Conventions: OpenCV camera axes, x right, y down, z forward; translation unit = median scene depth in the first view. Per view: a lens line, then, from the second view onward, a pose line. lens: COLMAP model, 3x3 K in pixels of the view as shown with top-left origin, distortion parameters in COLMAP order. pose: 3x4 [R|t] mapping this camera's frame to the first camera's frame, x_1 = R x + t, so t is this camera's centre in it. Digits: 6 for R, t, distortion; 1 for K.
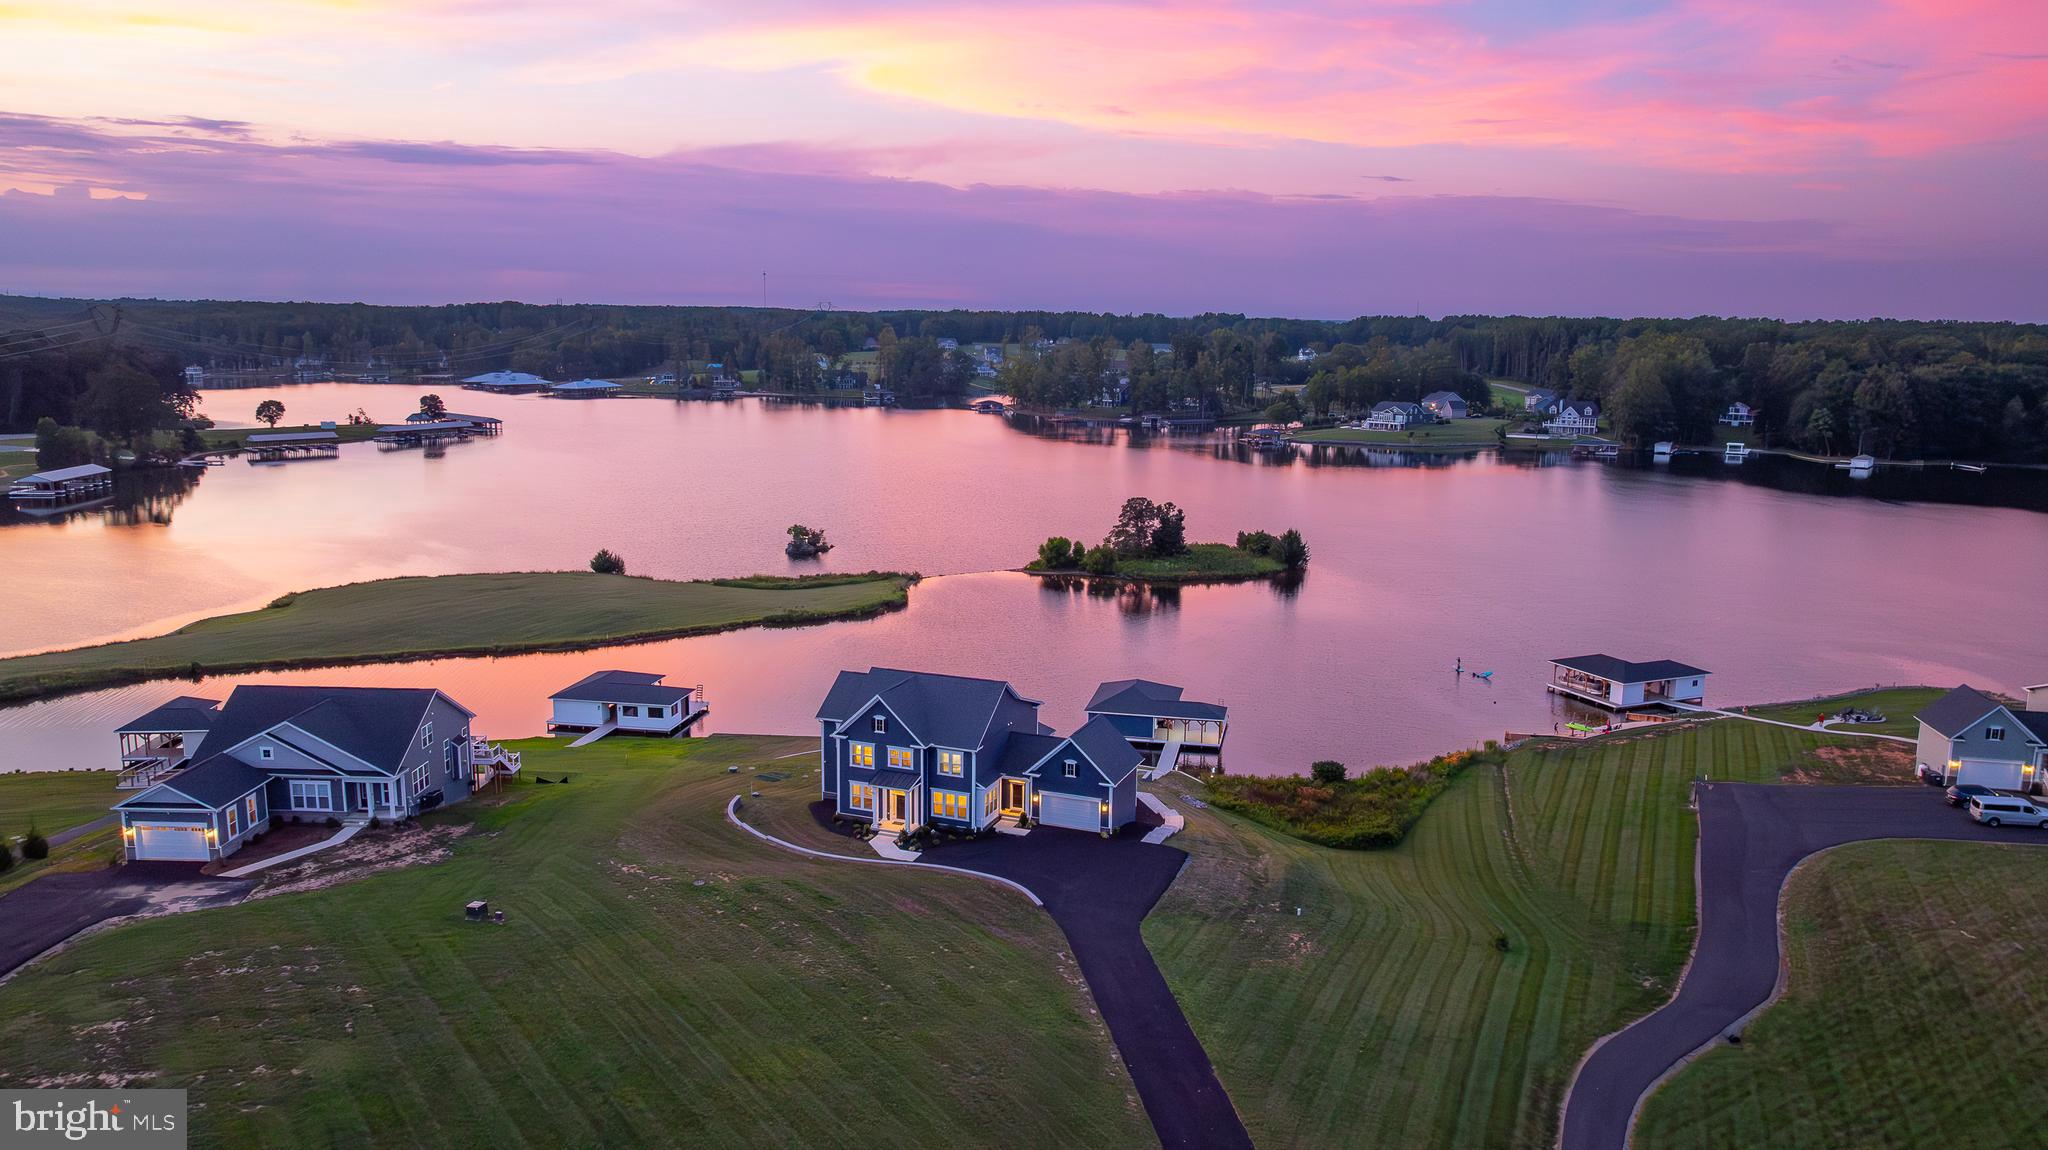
lens RADIAL K [[1426.0, 0, 1036.7], [0, 1426.0, 494.6], [0, 0, 1]] dist [-0.006293, -0.000155]
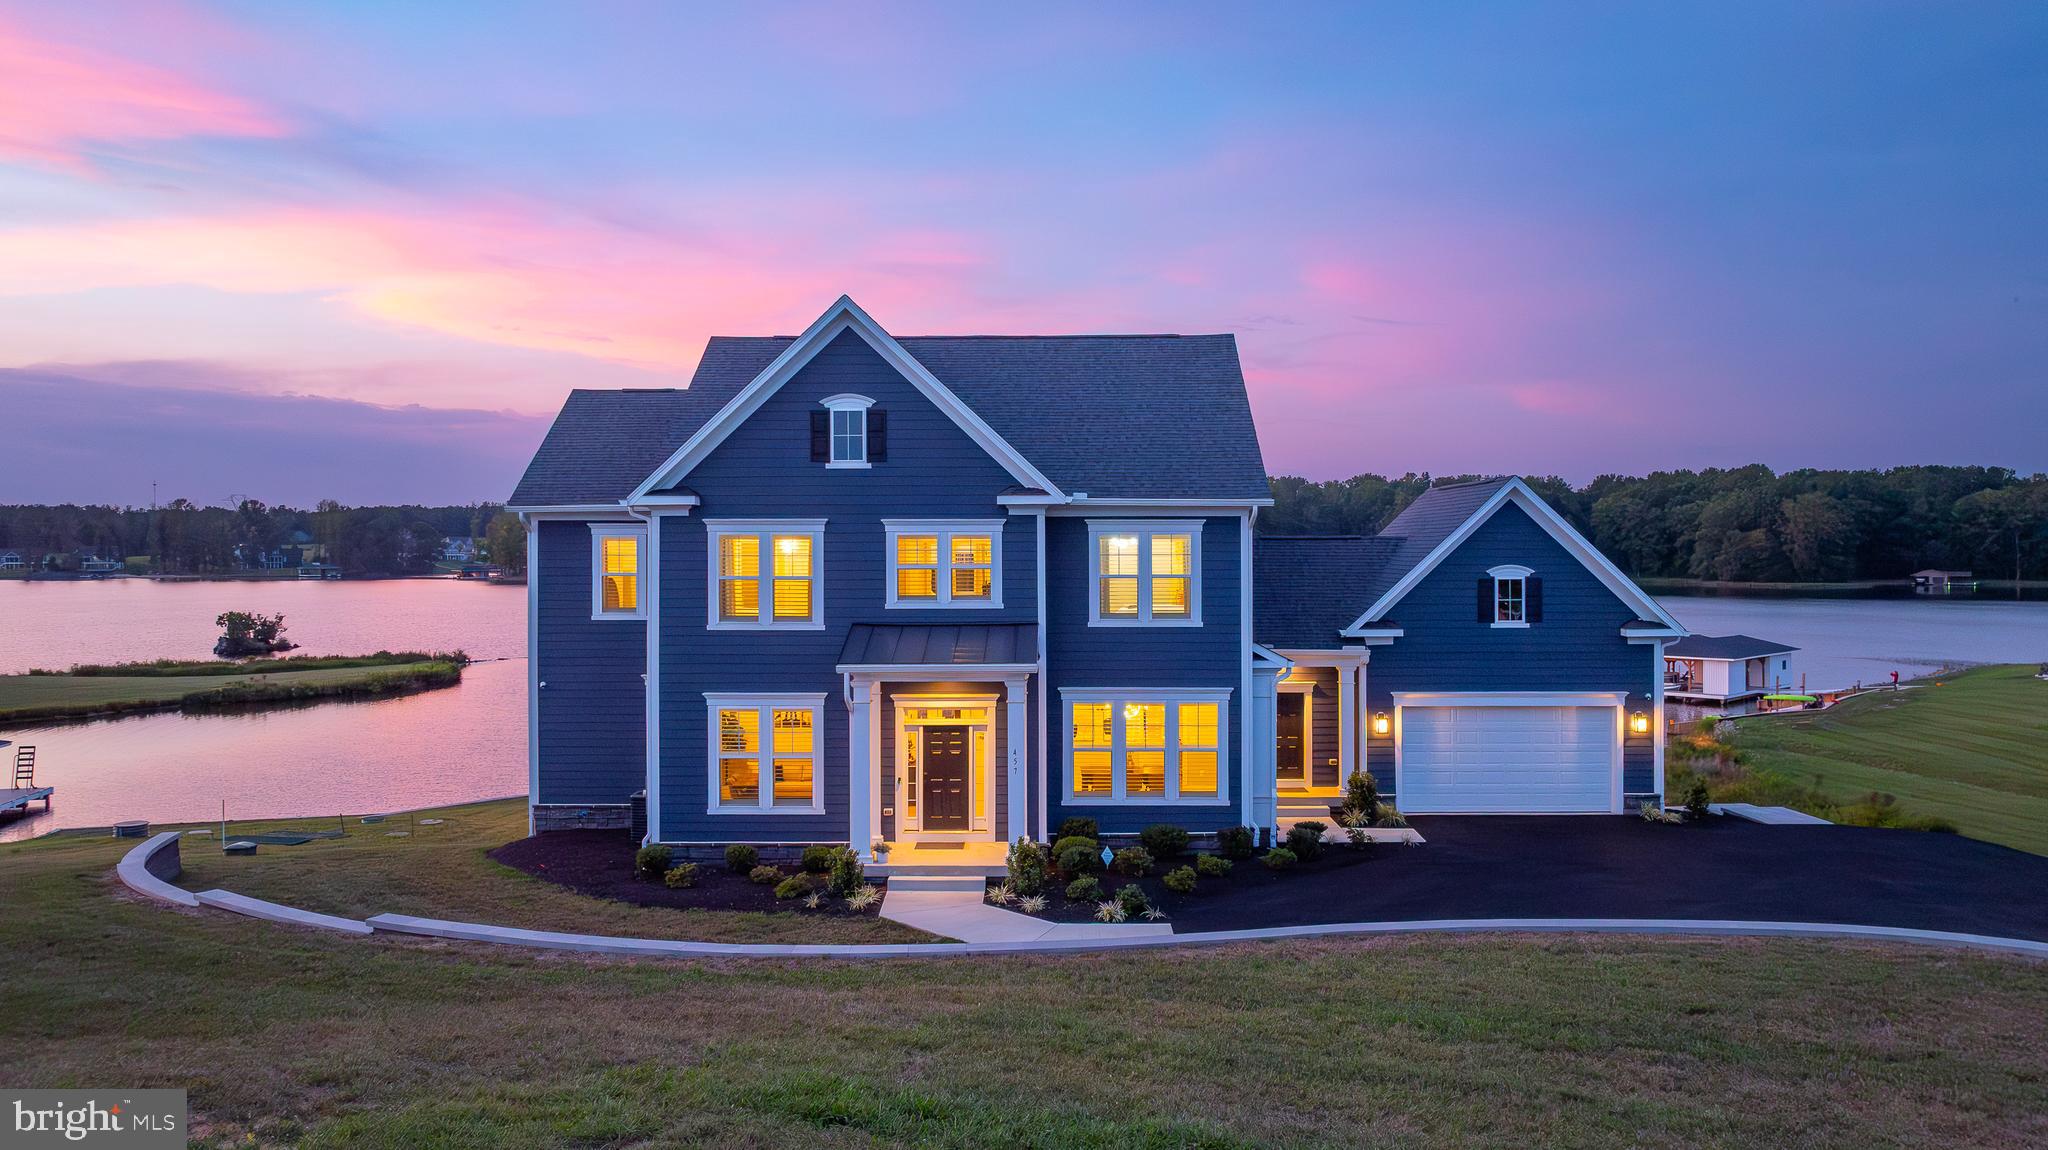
lens RADIAL K [[1467.8, 0, 1033.6], [0, 1467.8, 518.4], [0, 0, 1]] dist [-0.018318, 0.004453]
pose [[0.937138, -0.009462, 0.348829, -0.118057], [0.056629, 0.990506, -0.125265, 0.146652], [-0.344332, 0.137145, 0.928777, 0.535435]]
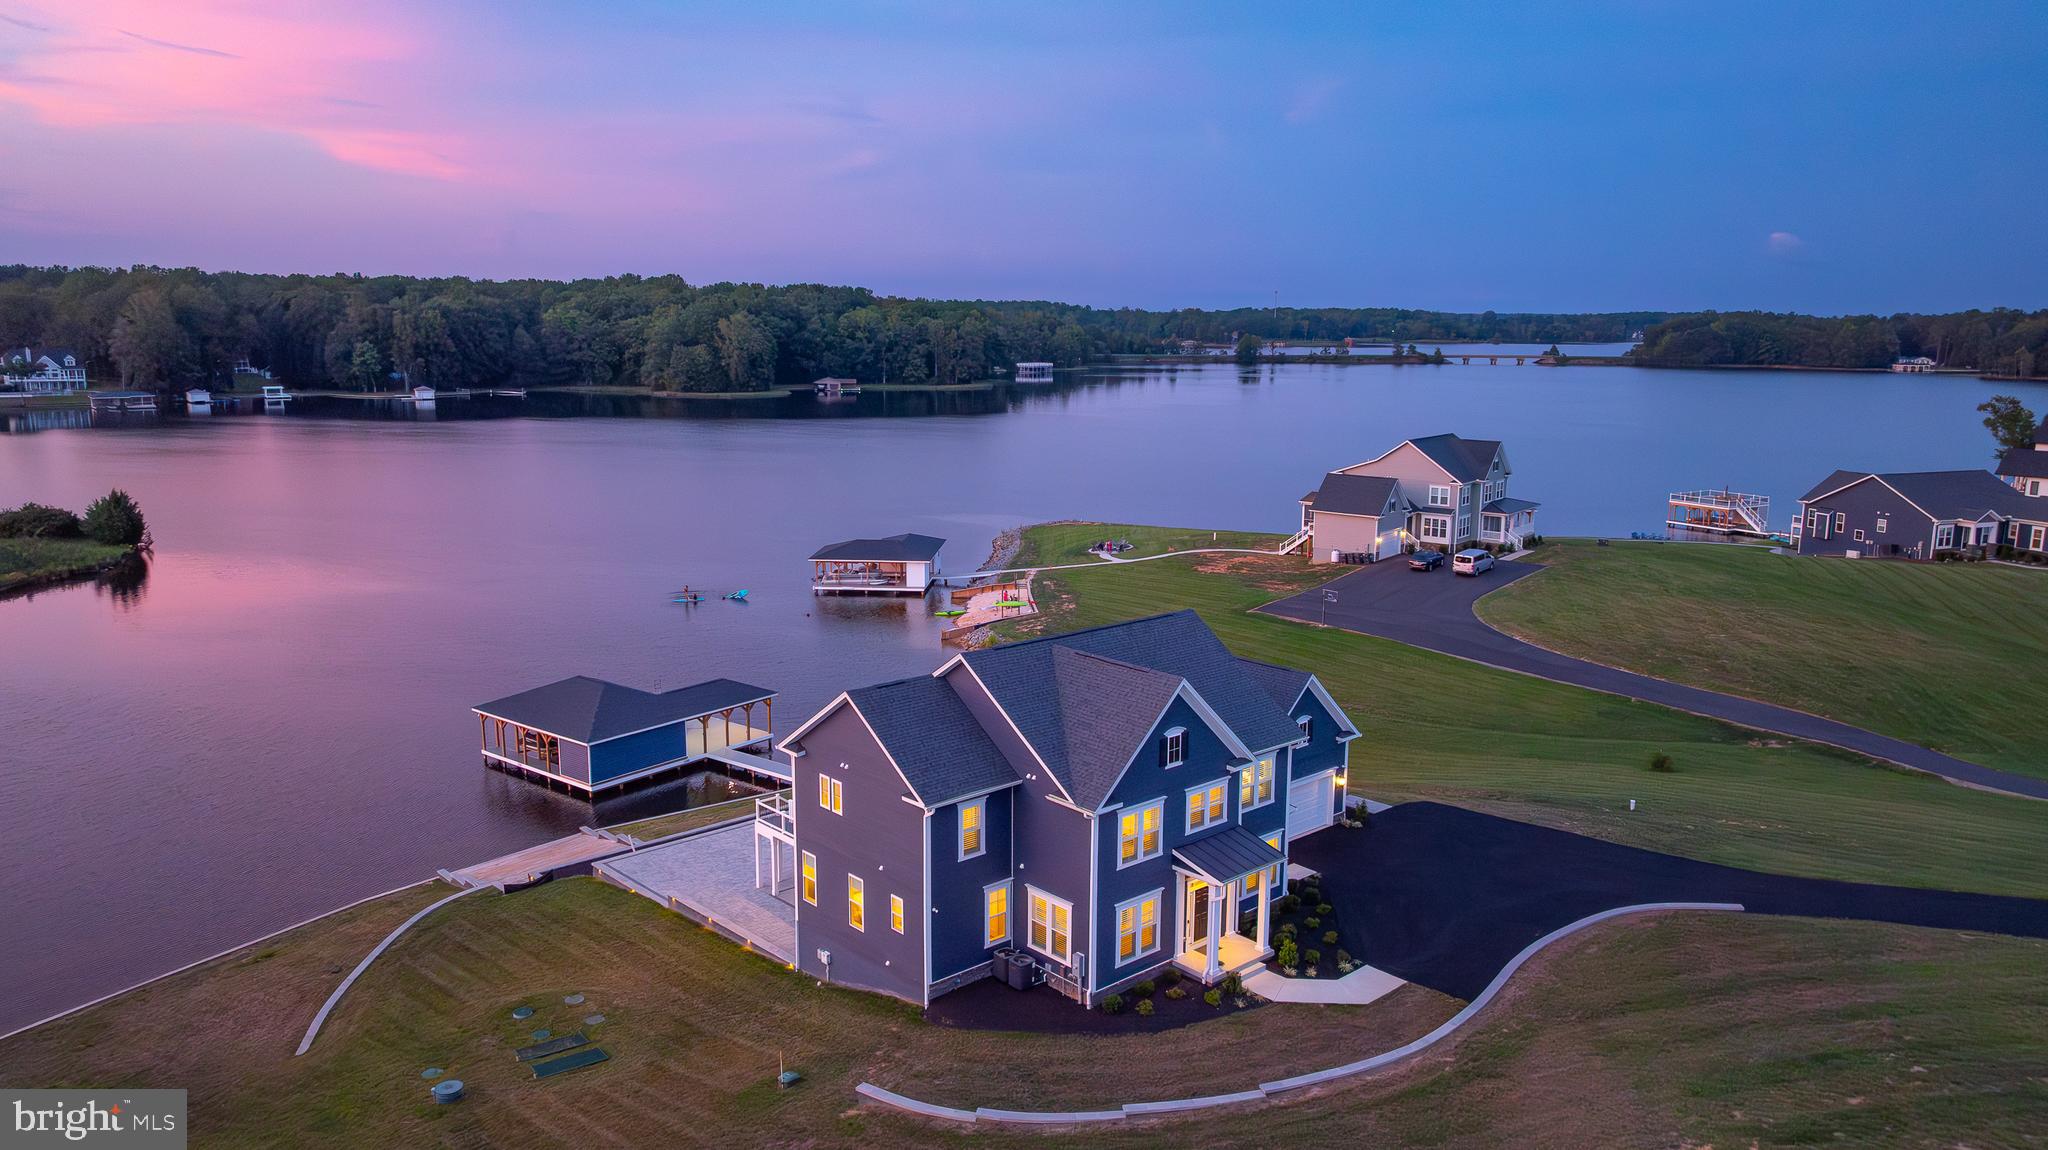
lens RADIAL K [[1443.3, 0, 1024.0], [0, 1443.3, 575.0], [0, 0, 1]] dist [-0.017105, 0.004203]
pose [[0.457602, -0.168691, 0.873008, -0.354911], [0.105956, 0.985187, 0.134829, 0.032157], [-0.882821, 0.030803, 0.468698, 0.586875]]
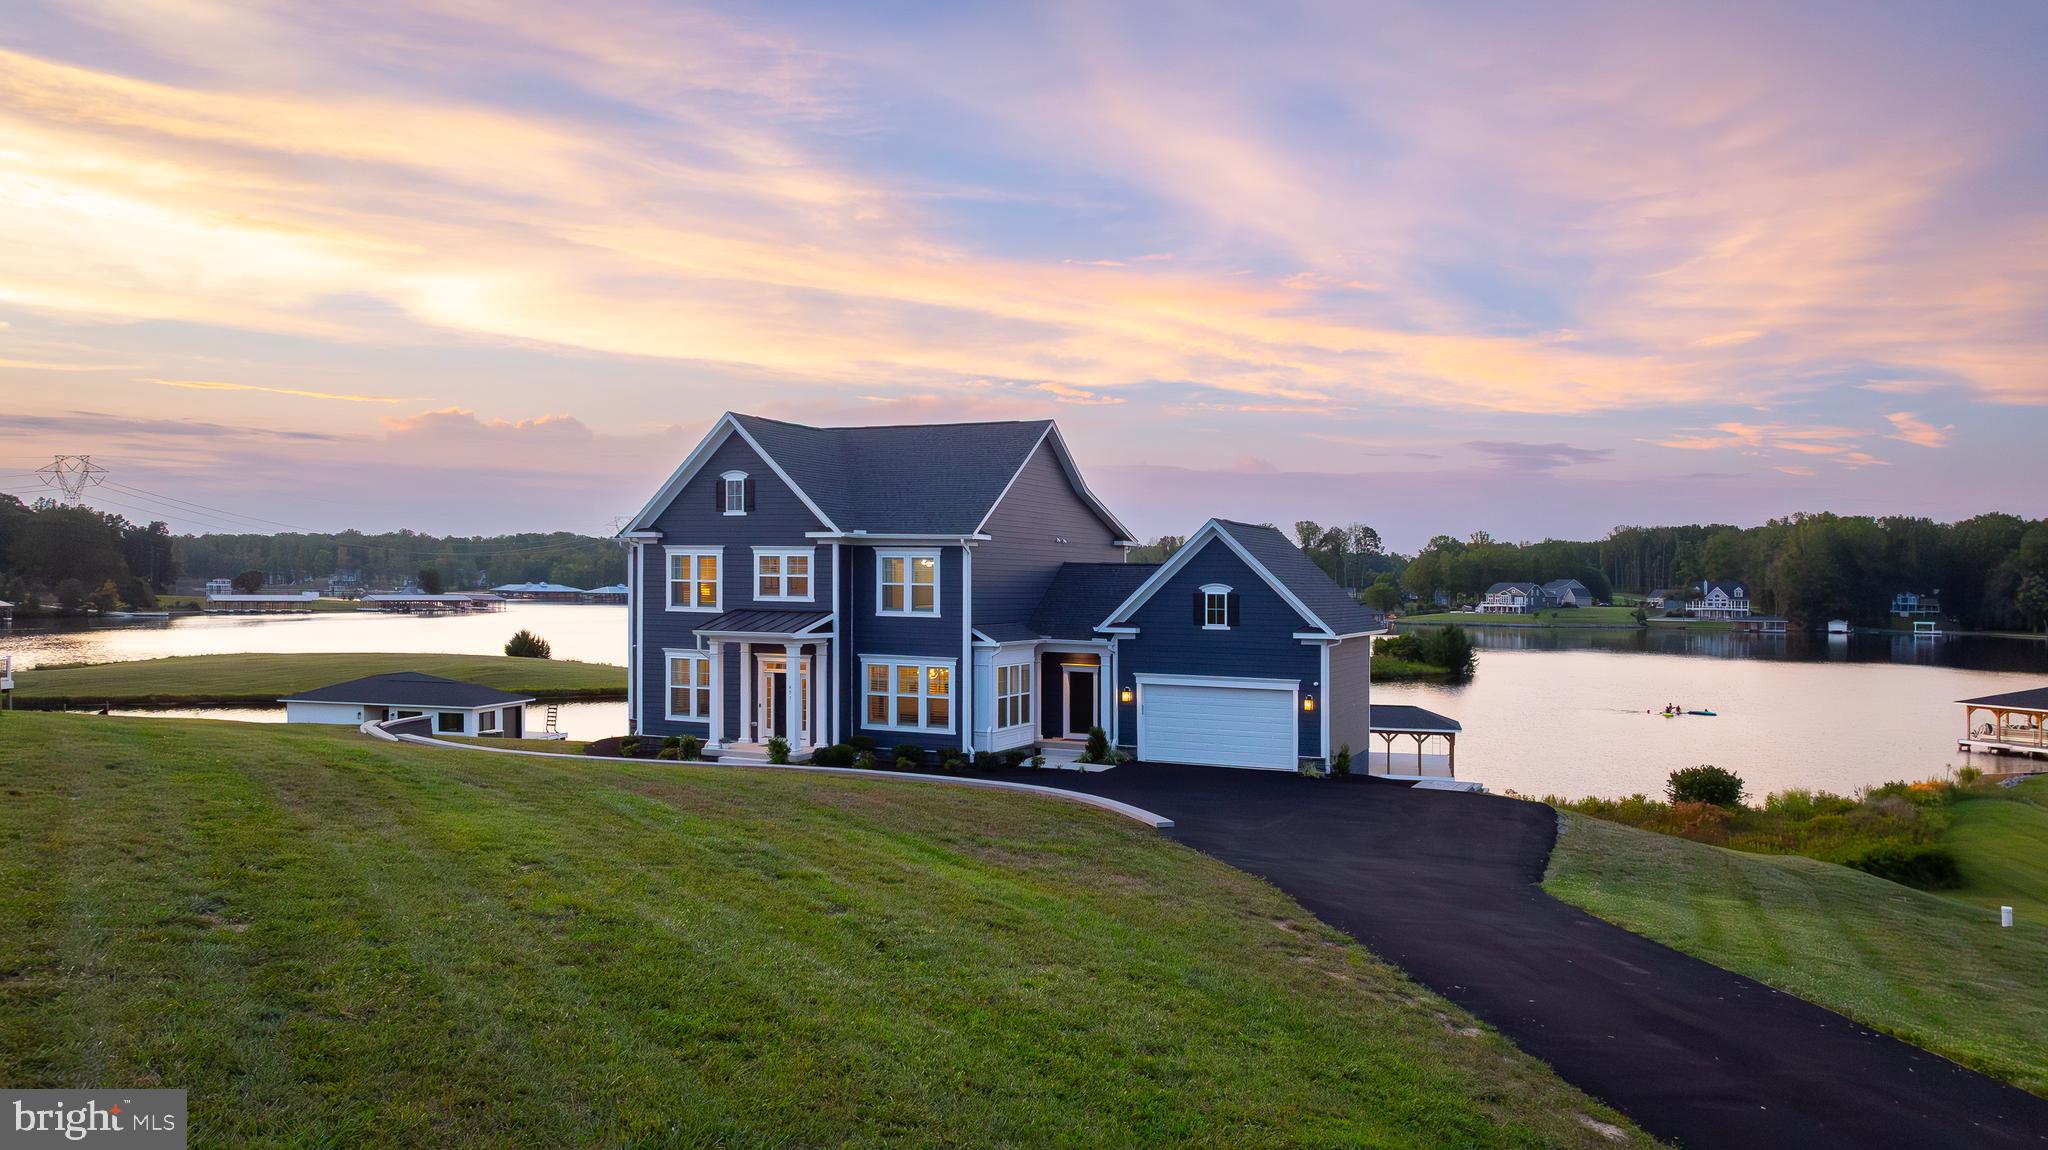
lens RADIAL K [[1443.3, 0, 1024.0], [0, 1443.3, 575.0], [0, 0, 1]] dist [-0.017105, 0.004203]
pose [[0.998648, -0.000044, -0.051982, -0.006103], [-0.006430, 0.992216, -0.124367, 0.164220], [0.051583, 0.124533, 0.990874, 0.427435]]
